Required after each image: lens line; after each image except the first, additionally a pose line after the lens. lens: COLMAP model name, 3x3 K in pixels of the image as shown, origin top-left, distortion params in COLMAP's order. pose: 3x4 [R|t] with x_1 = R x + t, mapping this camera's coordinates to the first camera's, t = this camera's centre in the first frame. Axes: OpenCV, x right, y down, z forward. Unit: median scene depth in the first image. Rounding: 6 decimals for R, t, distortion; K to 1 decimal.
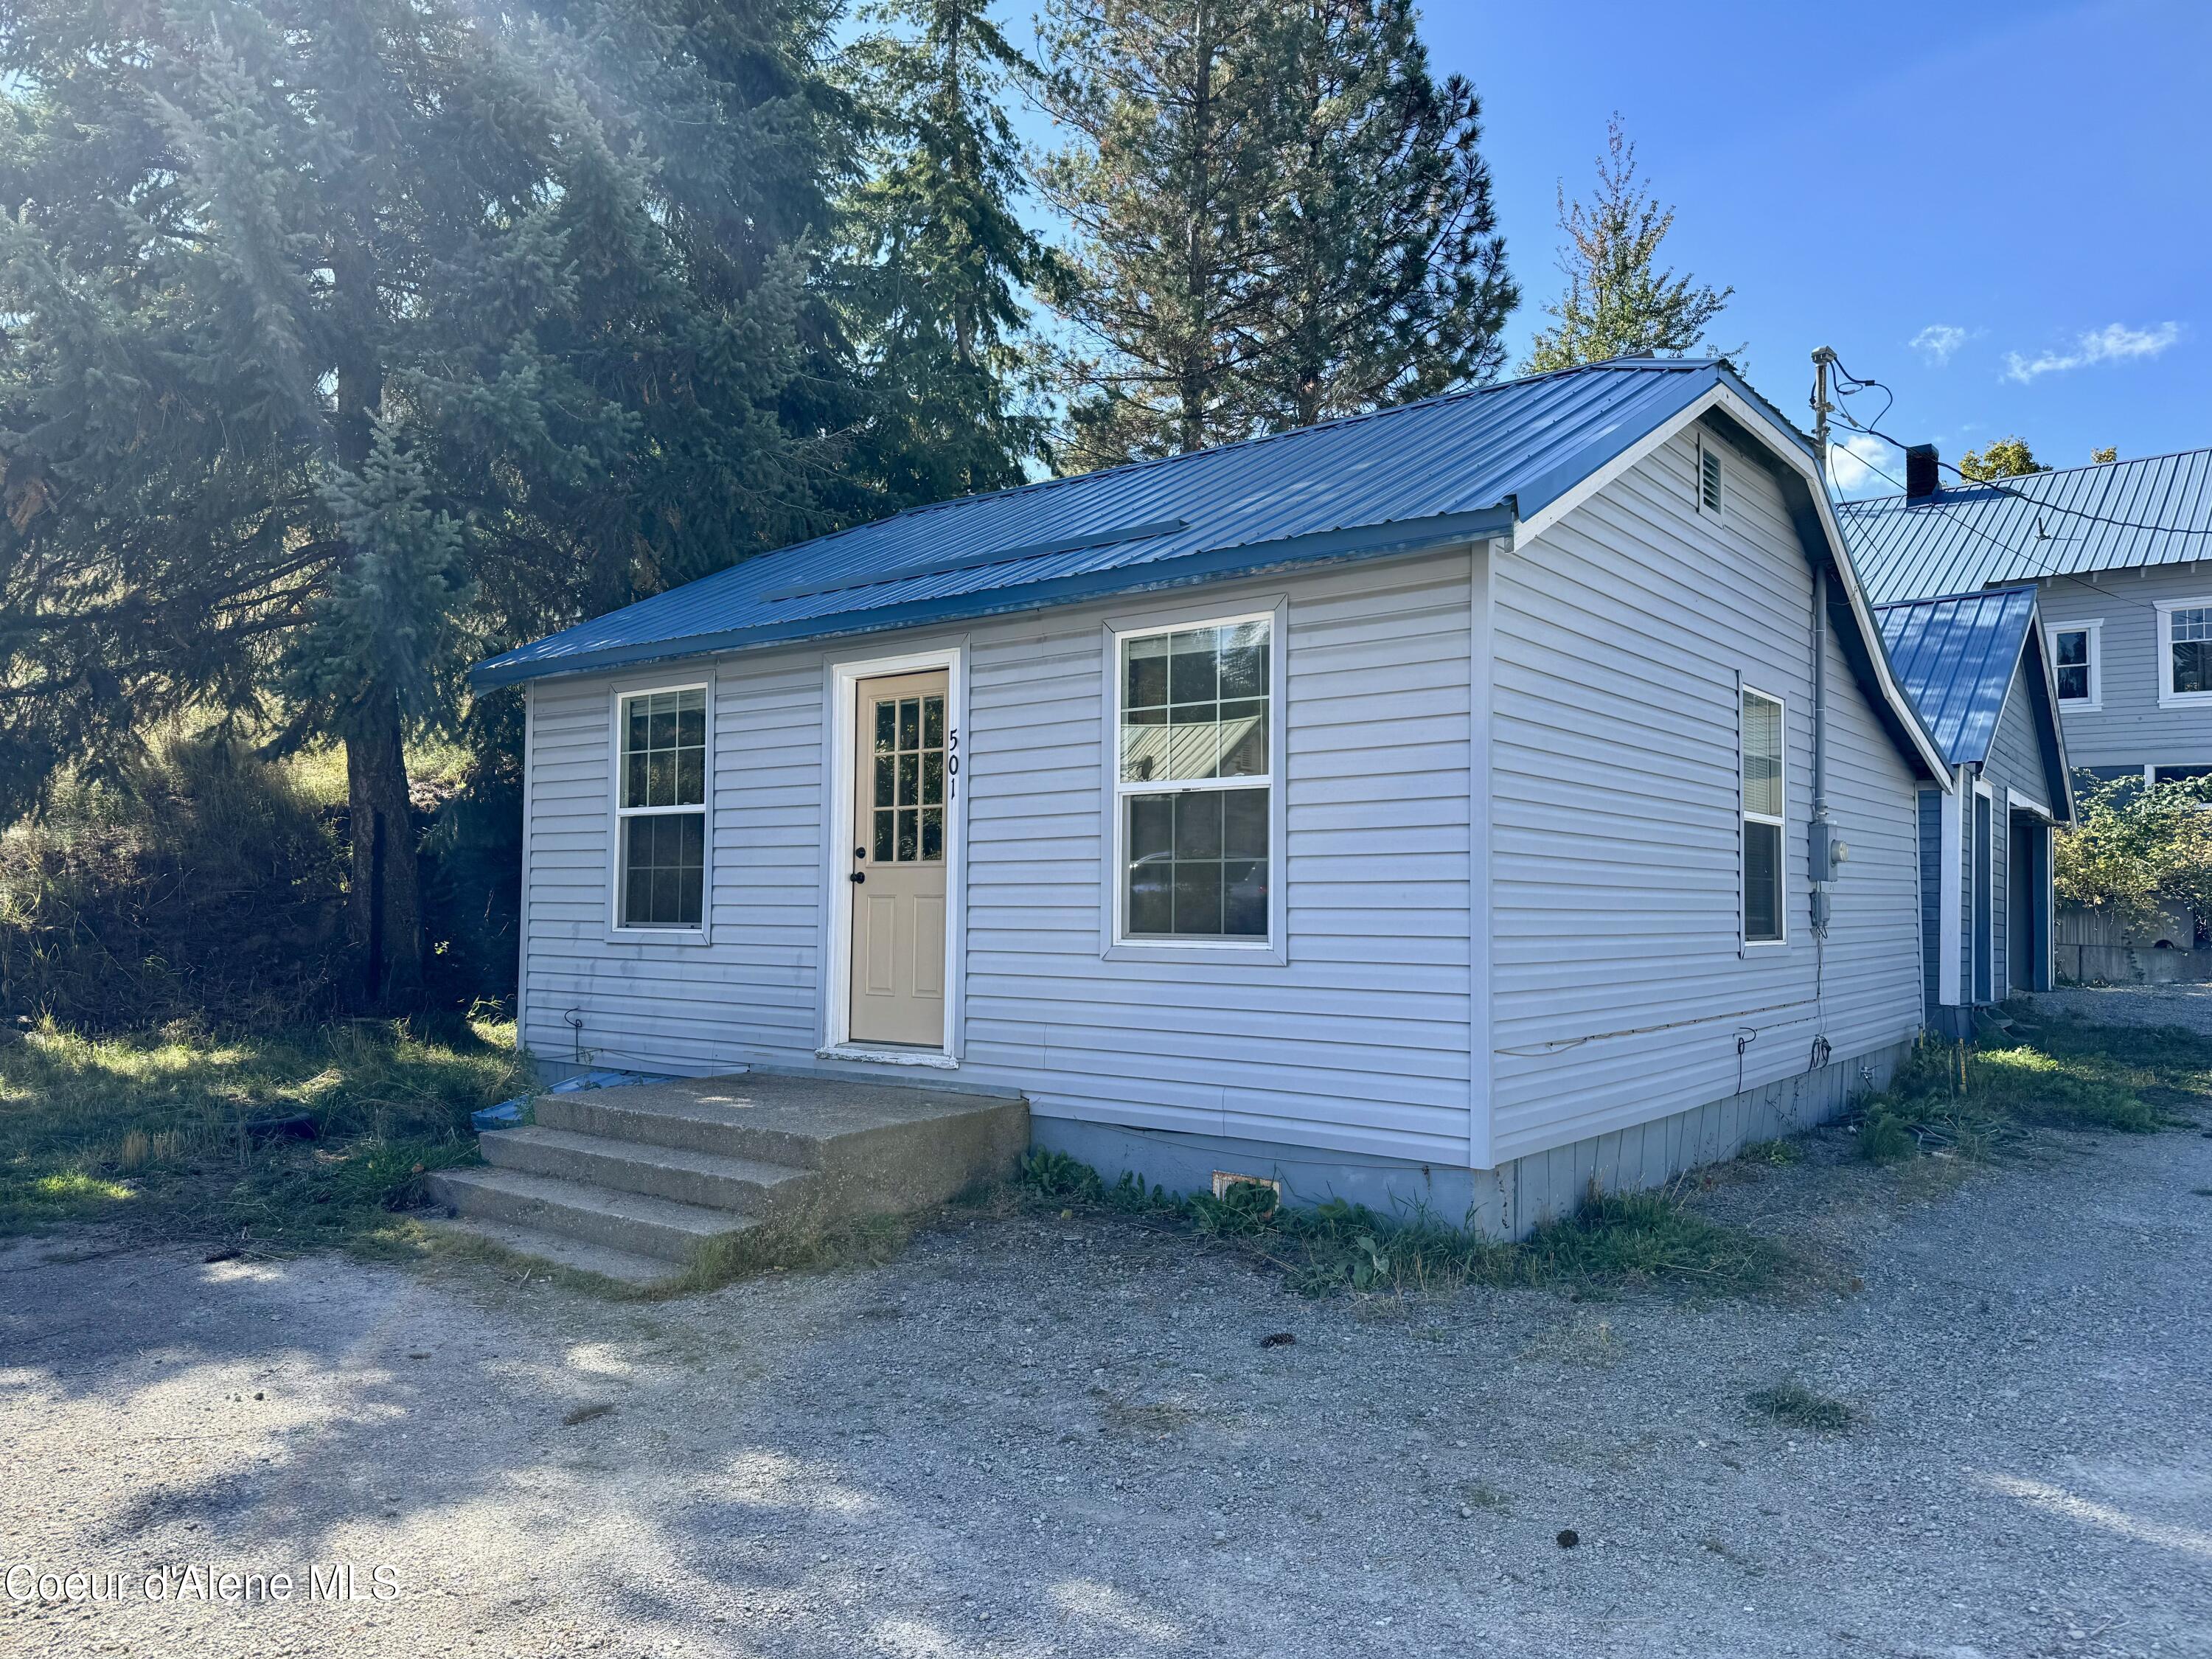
lens RADIAL K [[1523.7, 0, 1130.9], [0, 1523.7, 829.5], [0, 0, 1]] dist [0.028877, -0.003219]
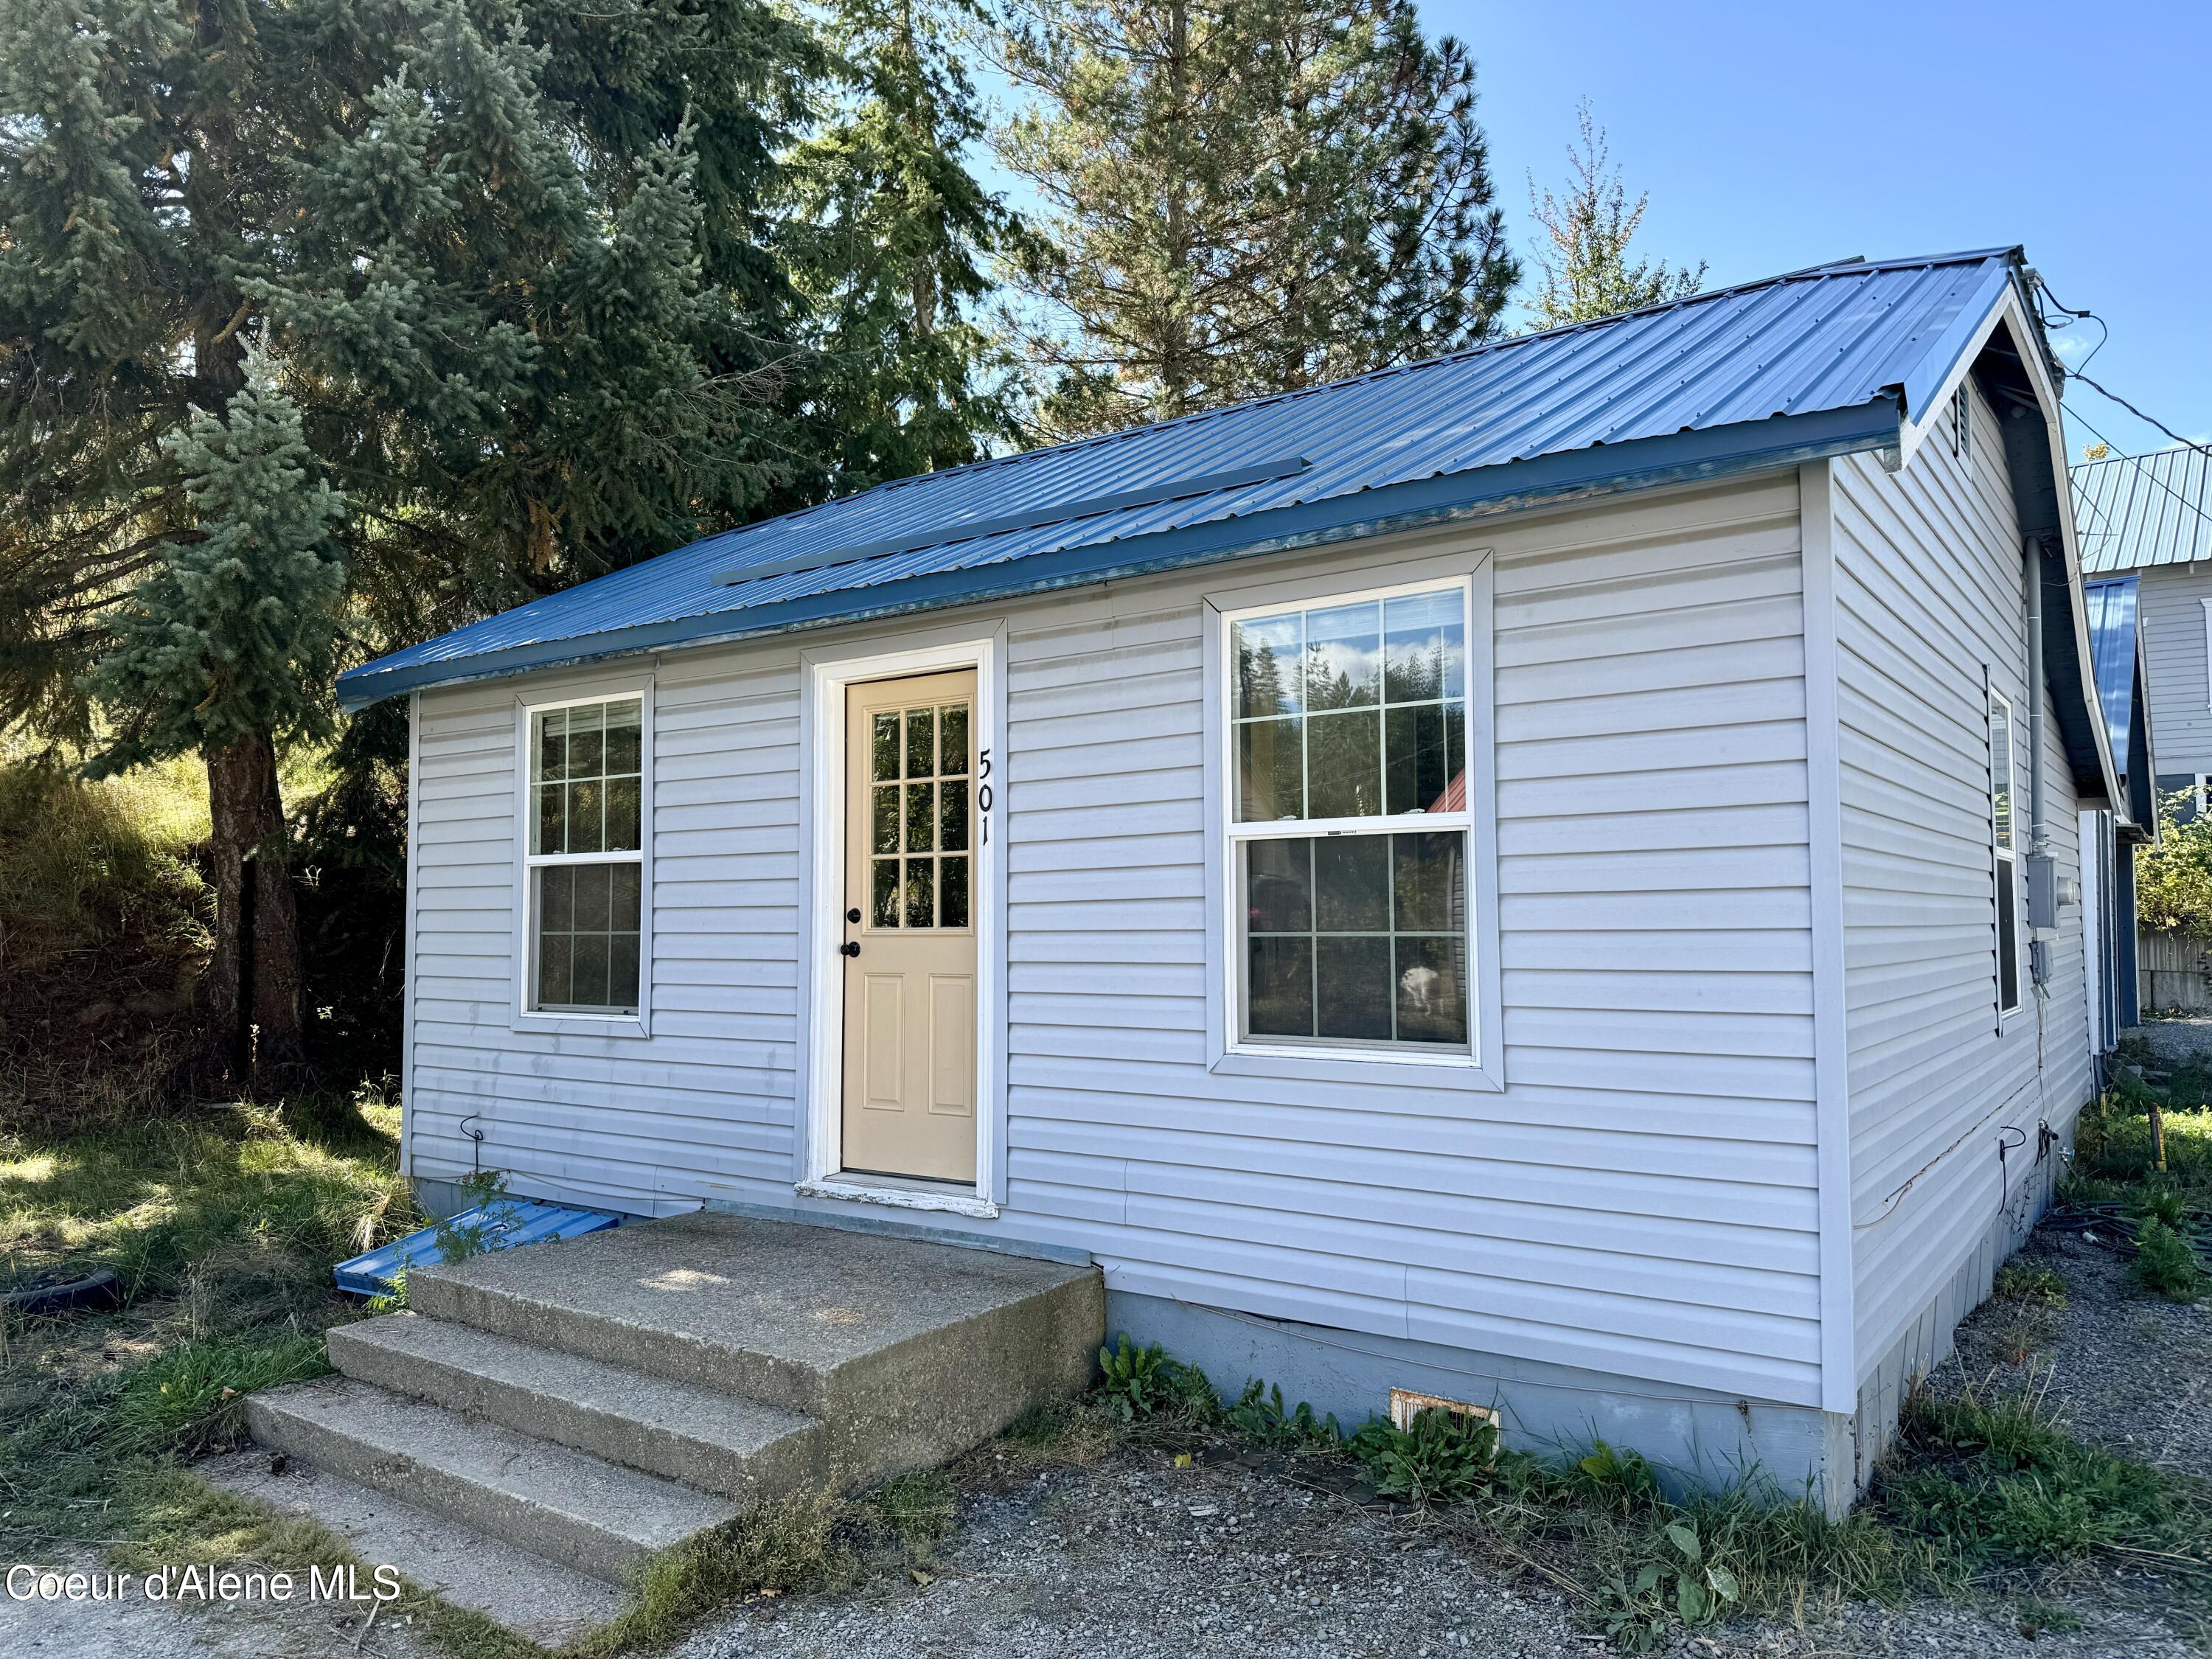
lens RADIAL K [[1527.1, 0, 1106.0], [0, 1527.1, 829.5], [0, 0, 1]] dist [0.032343, -0.048137]
pose [[0.999606, -0.010732, 0.025943, -0.070050], [0.010983, 0.999894, -0.009529, -0.017869], [-0.025838, 0.009810, 0.999618, 0.240741]]
